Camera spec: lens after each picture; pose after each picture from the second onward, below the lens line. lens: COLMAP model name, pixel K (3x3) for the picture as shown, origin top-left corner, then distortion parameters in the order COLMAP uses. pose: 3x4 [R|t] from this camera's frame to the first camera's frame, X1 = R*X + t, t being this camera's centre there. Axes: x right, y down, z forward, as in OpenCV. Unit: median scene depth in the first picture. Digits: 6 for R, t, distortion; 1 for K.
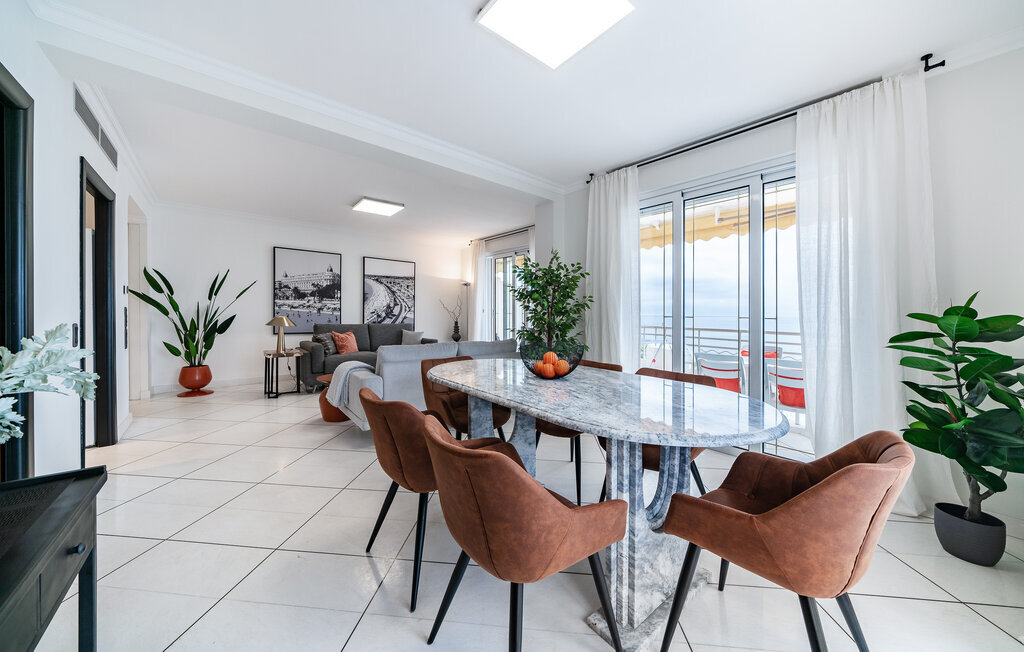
lens RADIAL K [[360.7, 0, 509.4], [0, 360.7, 319.7], [0, 0, 1]] dist [-0.006355, -0.000124]
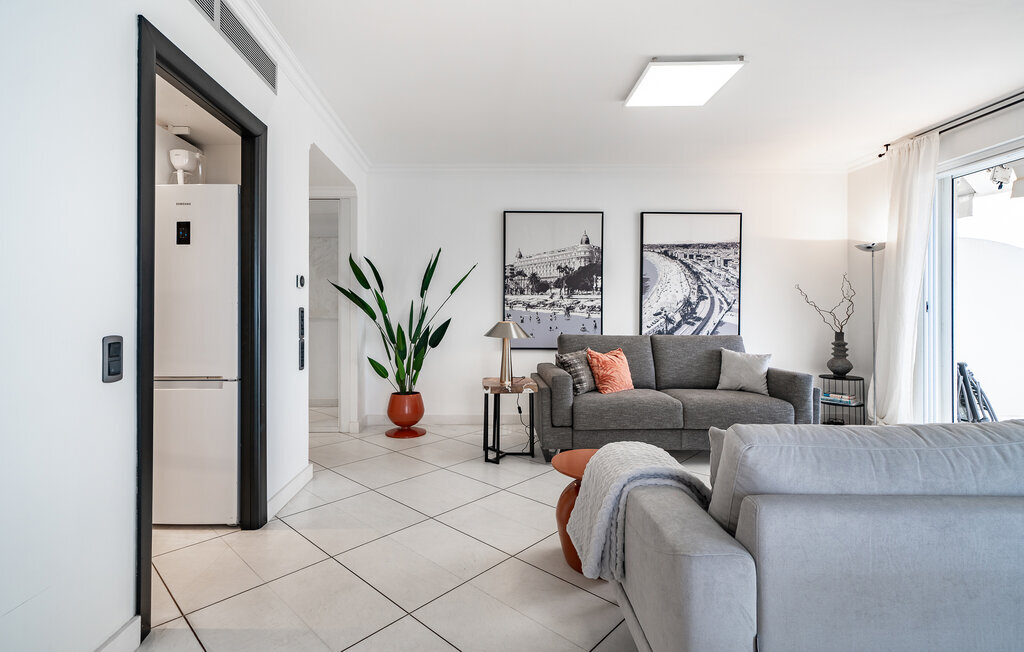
lens RADIAL K [[481.6, 0, 480.1], [0, 481.6, 319.2], [0, 0, 1]] dist [0.000909, 0.001035]
pose [[0.774113, -0.003918, -0.633036, -0.163256], [-0.004674, 0.999918, -0.011904, -0.002604], [0.633031, 0.012174, 0.774031, 0.346515]]
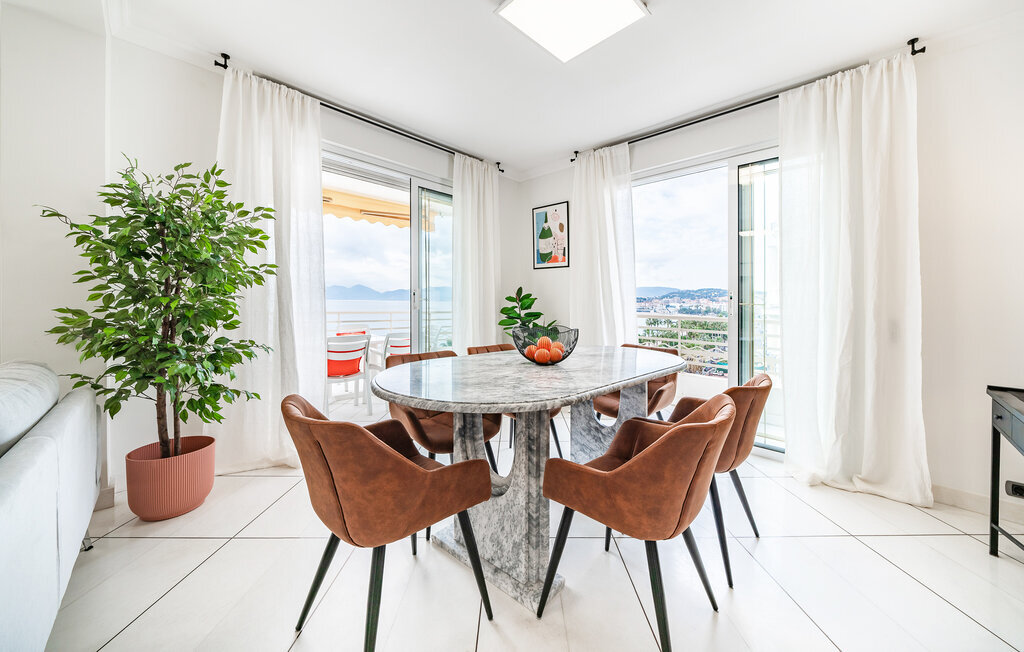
lens RADIAL K [[360.7, 0, 529.8], [0, 360.7, 297.5], [0, 0, 1]] dist [-0.006355, -0.000124]
pose [[-0.129733, 0.001444, 0.991548, -0.311104], [0.003901, 0.999992, -0.000946, -0.004092], [-0.991541, 0.003745, -0.129738, 0.434118]]
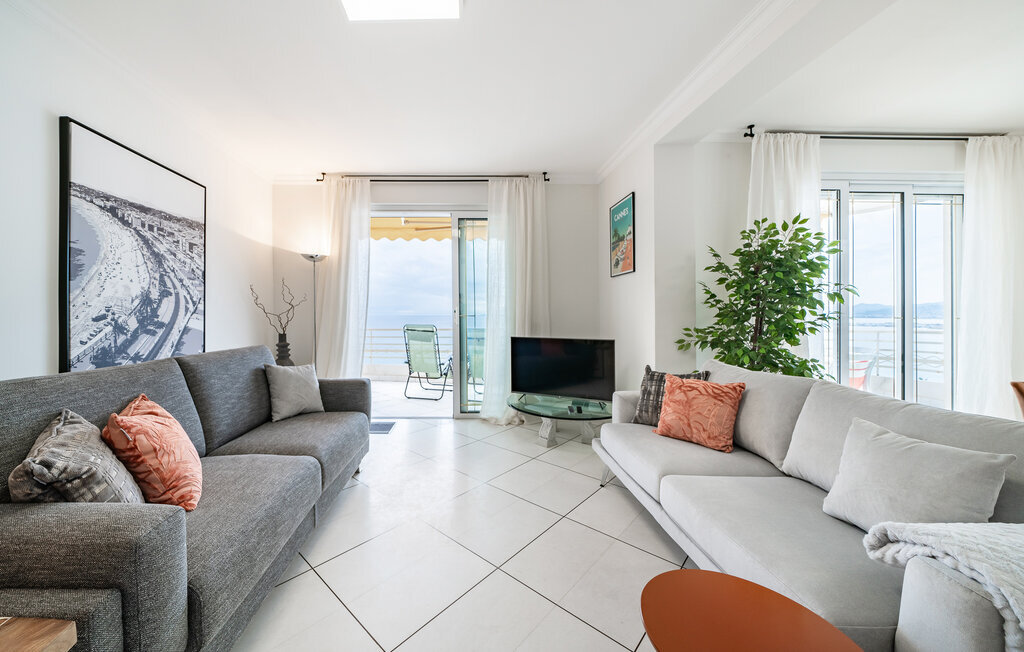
lens RADIAL K [[360.7, 0, 474.0], [0, 360.7, 319.3], [0, 0, 1]] dist [-0.006355, -0.000124]
pose [[0.630755, -0.019129, 0.775746, -0.528810], [0.019198, 0.999775, 0.009043, -0.019709], [-0.775744, 0.009189, 0.630981, 0.733627]]
